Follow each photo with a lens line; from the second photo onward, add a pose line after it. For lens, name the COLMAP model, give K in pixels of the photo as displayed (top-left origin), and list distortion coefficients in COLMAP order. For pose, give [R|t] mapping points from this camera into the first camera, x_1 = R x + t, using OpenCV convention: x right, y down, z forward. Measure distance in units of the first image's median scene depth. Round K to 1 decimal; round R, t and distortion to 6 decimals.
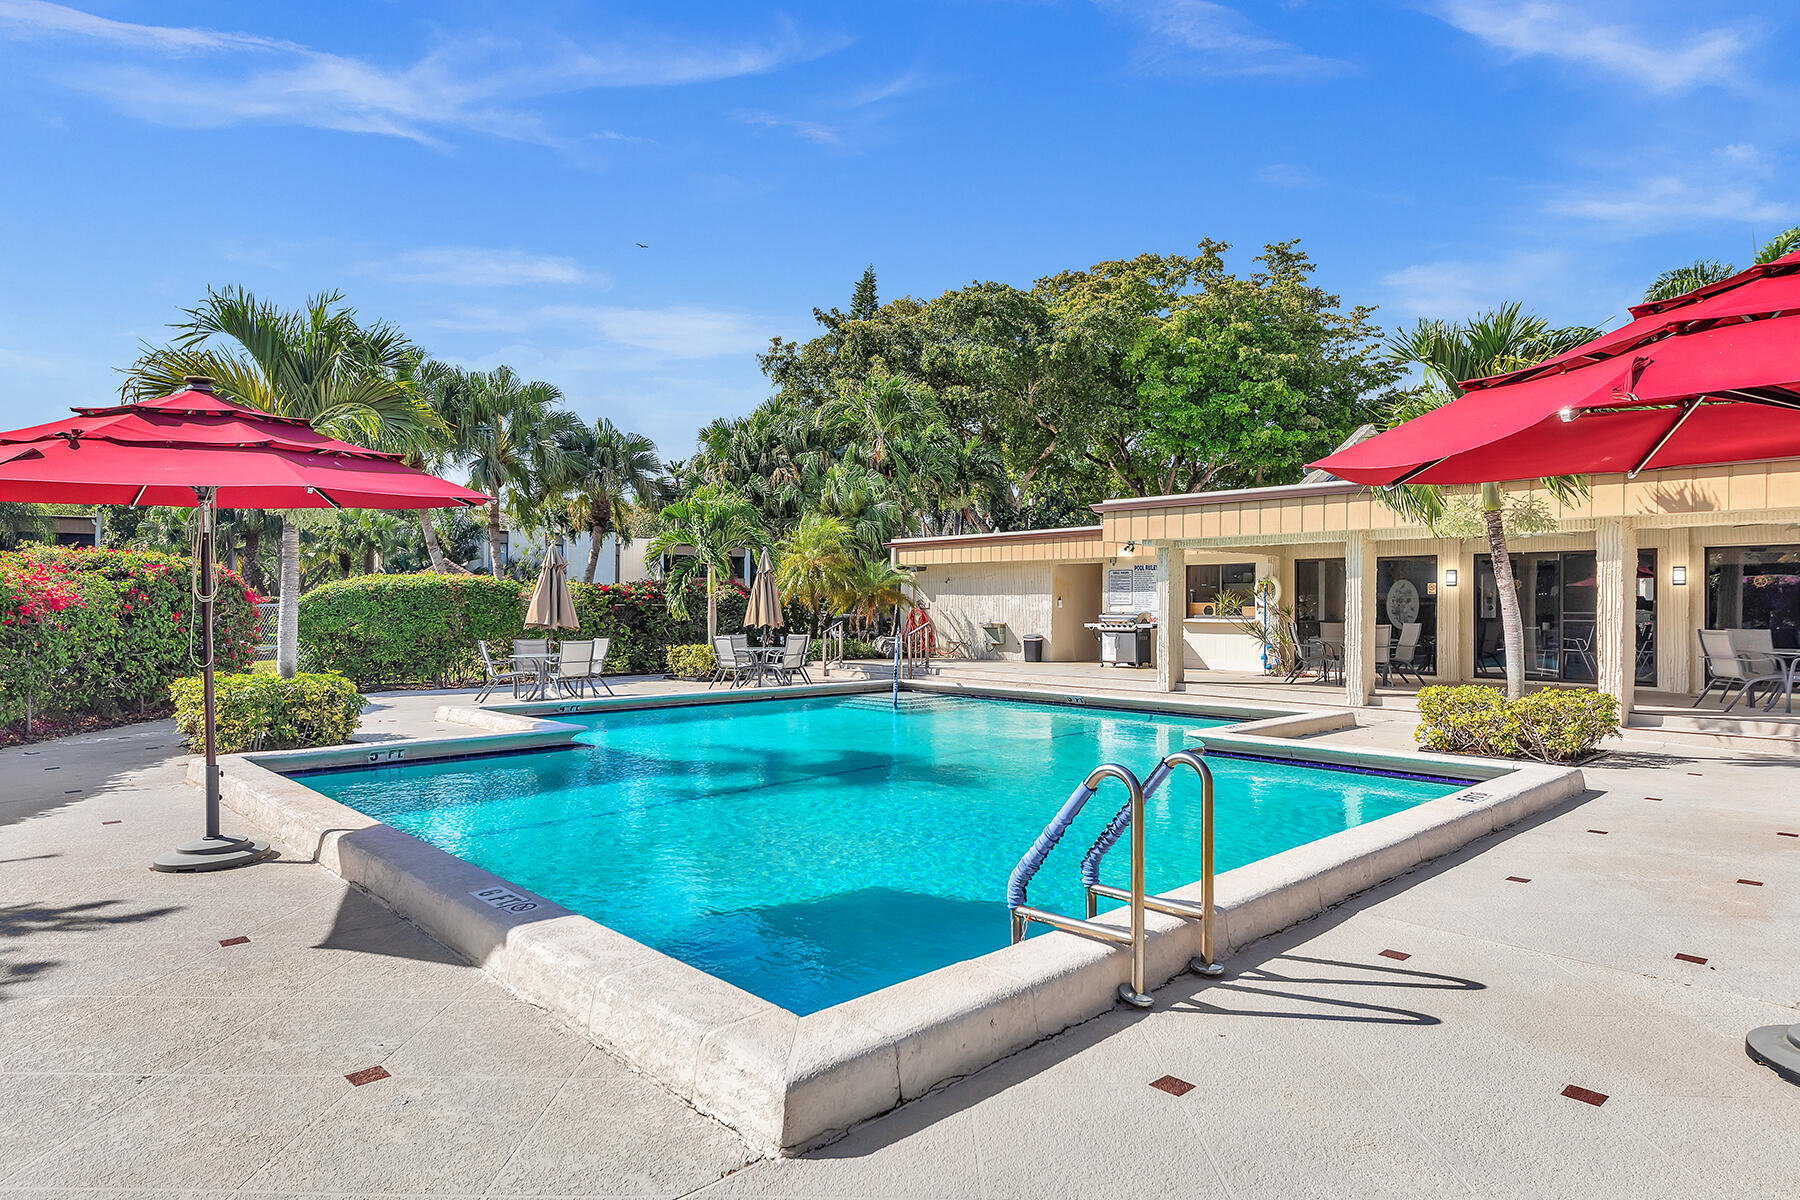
lens RADIAL K [[1012.8, 0, 900.0], [0, 1012.8, 600.0], [0, 0, 1]] dist [0.001163, -0.000505]
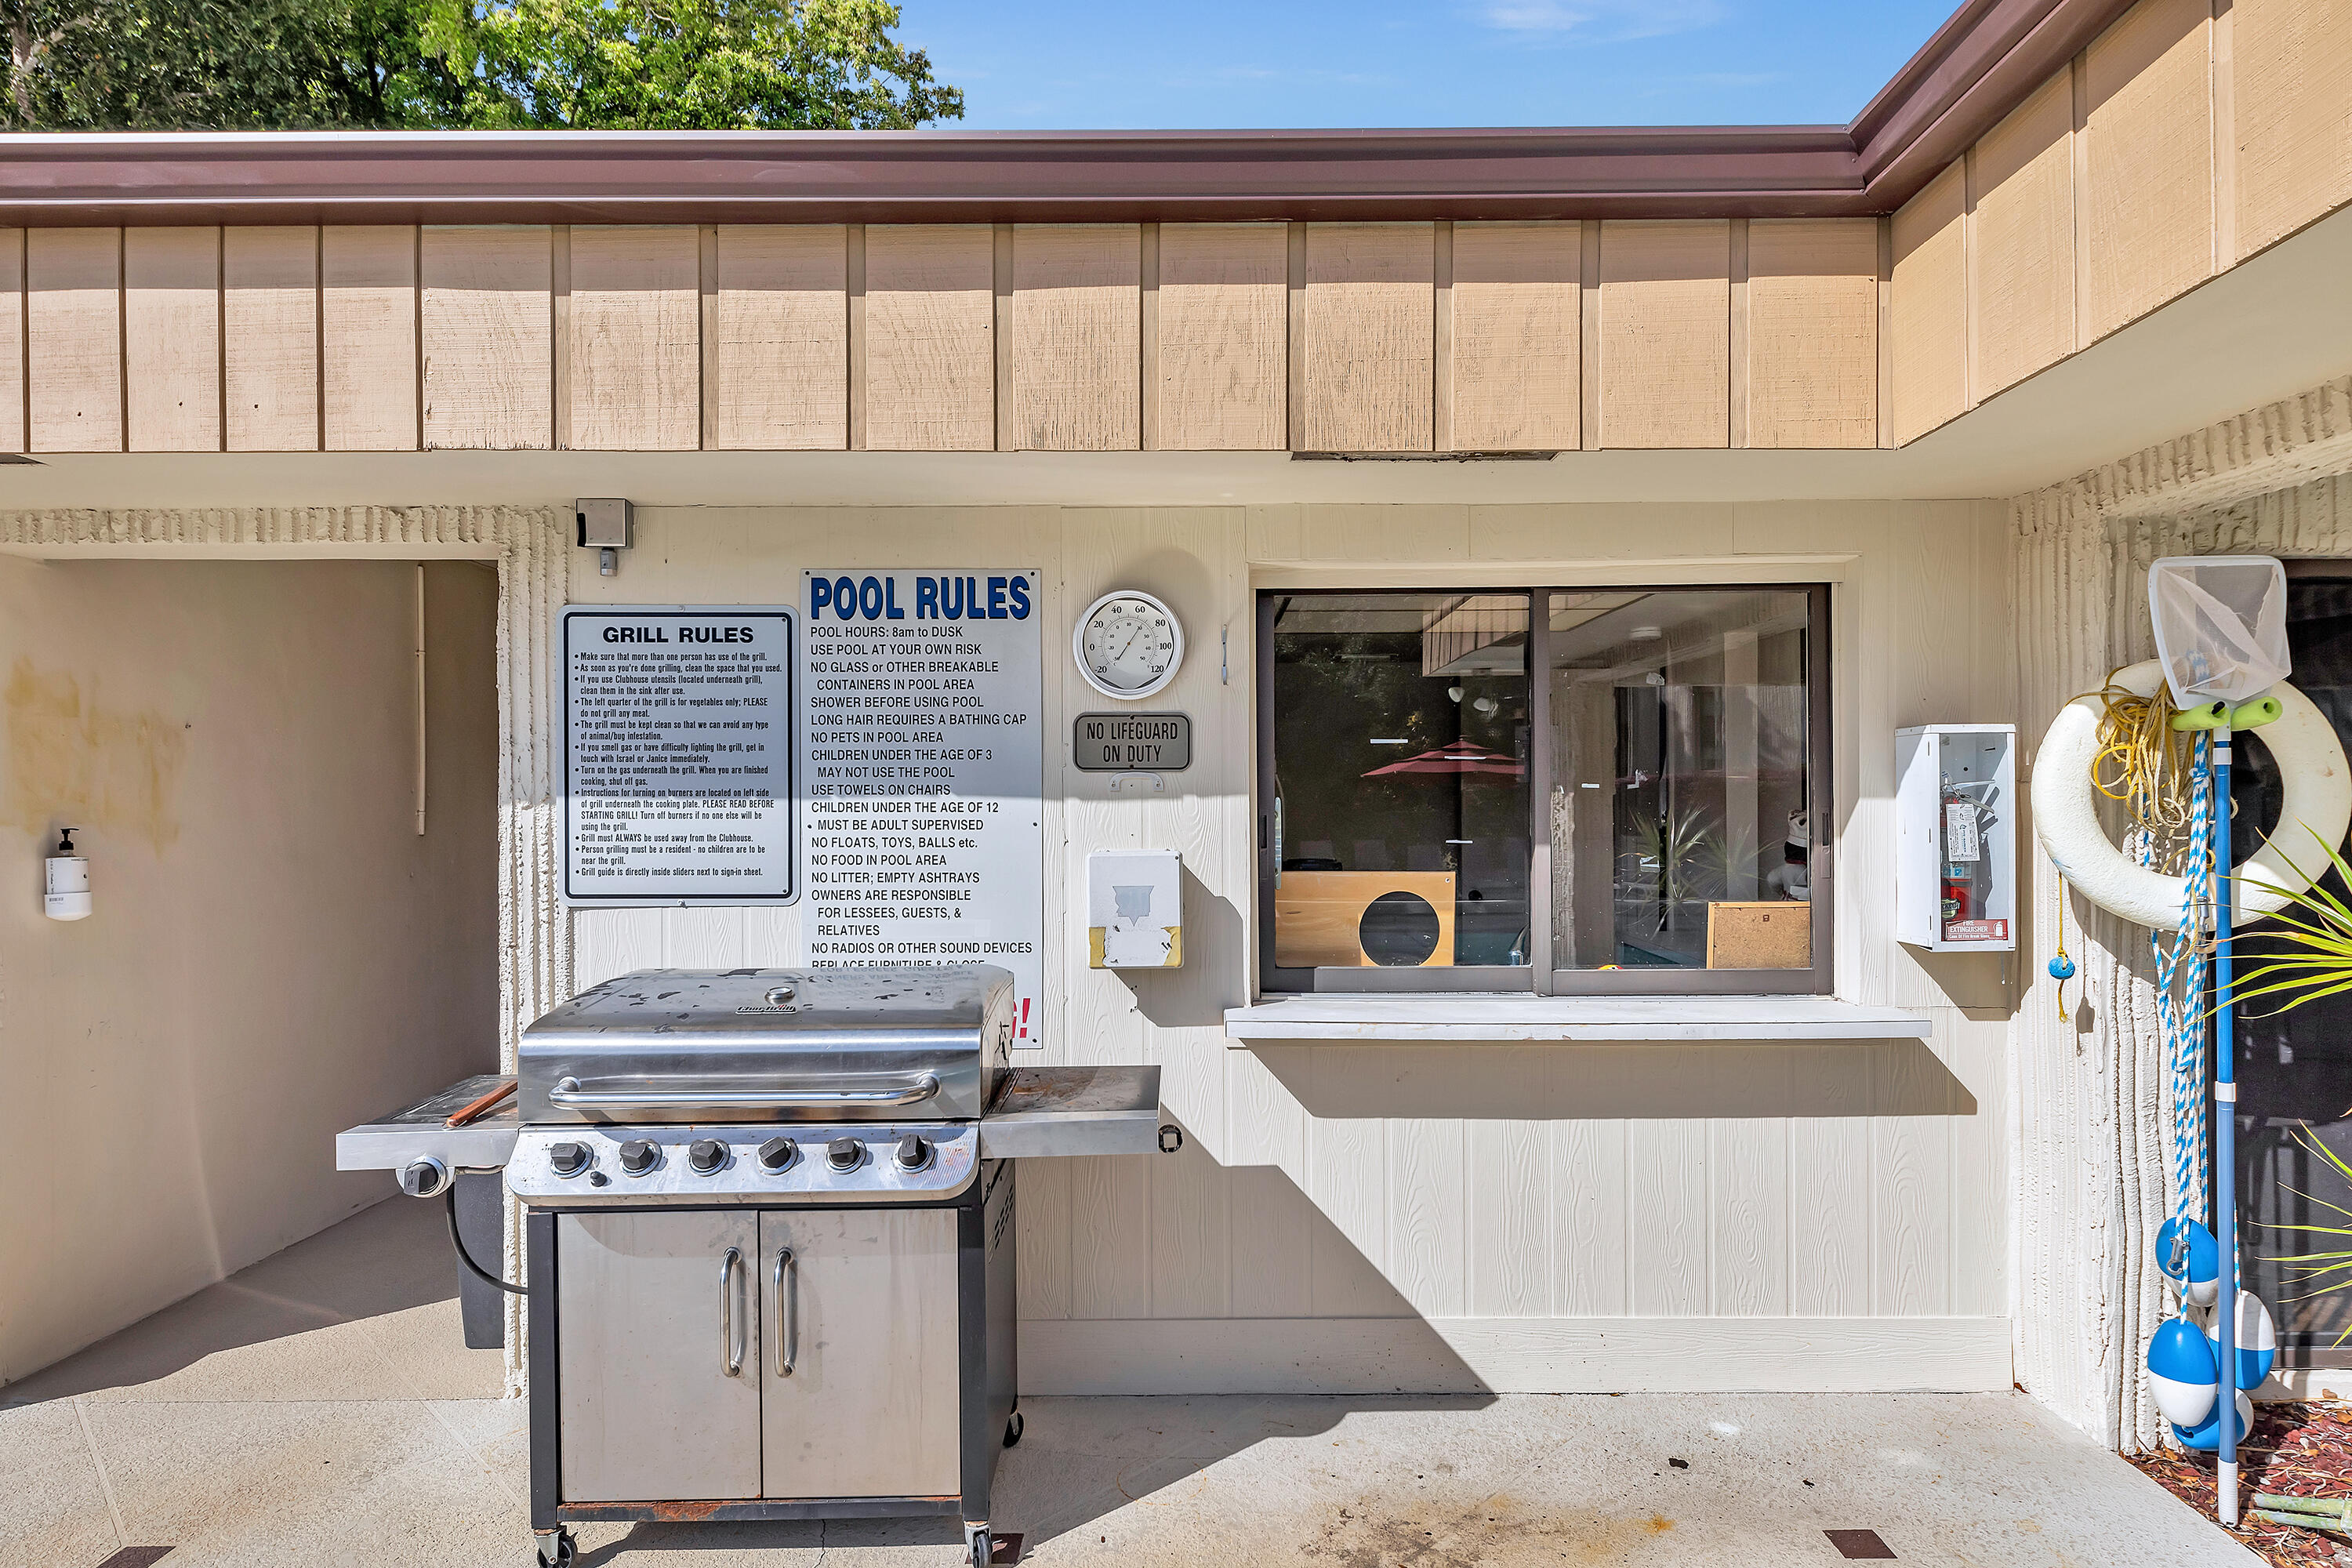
lens RADIAL K [[1348.3, 0, 1176.0], [0, 1348.3, 784.0], [0, 0, 1]] dist [0.000117, -0.000025]
pose [[0.701155, 0.002895, 0.713003, 0.153706], [0.001164, 0.999986, -0.005204, -0.008362], [-0.713008, 0.004479, 0.701141, 0.893475]]
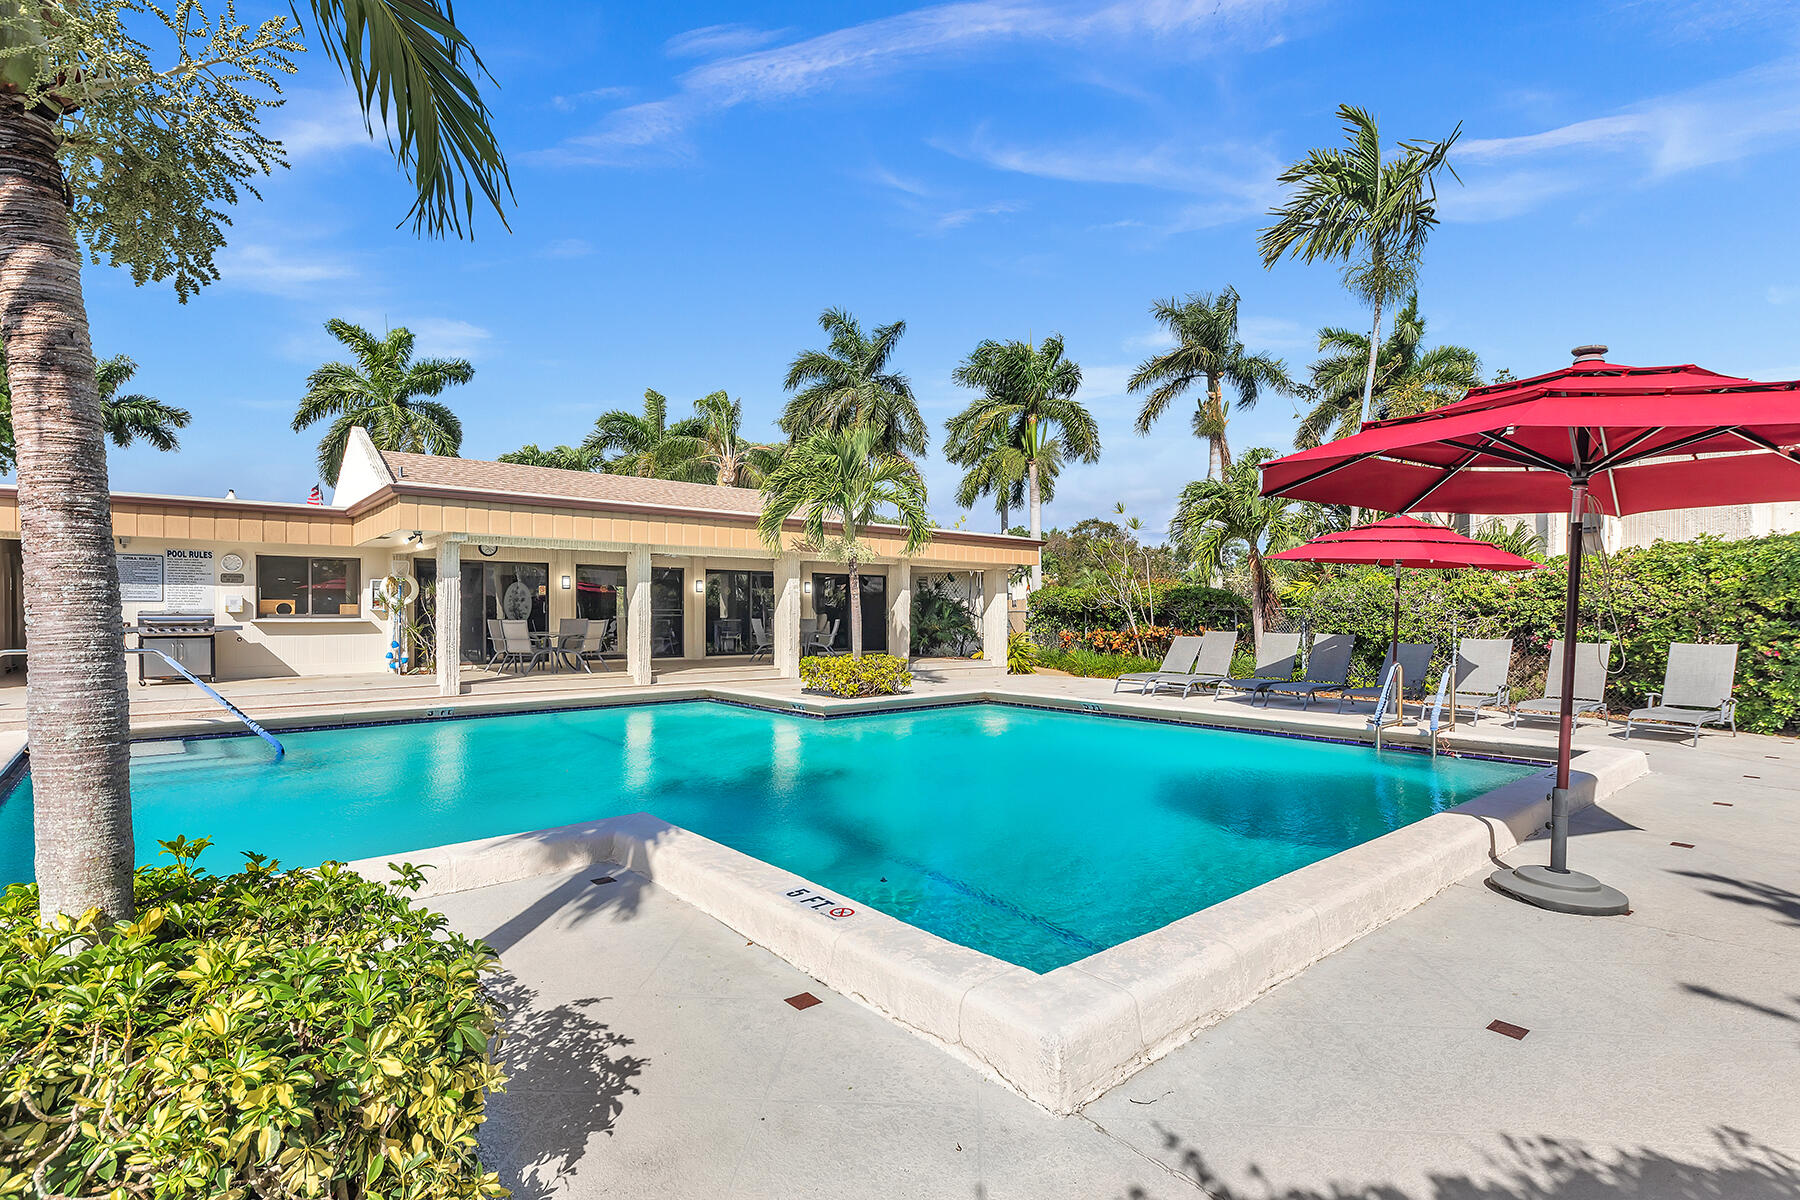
lens RADIAL K [[858.6, 0, 901.3], [0, 858.6, 628.0], [0, 0, 1]] dist [0.000941, 0.000030]
pose [[0.043557, -0.026856, 0.998690, -0.402559], [-0.010933, 0.999566, 0.027356, 0.001069], [-0.998991, -0.012110, 0.043245, 0.443605]]
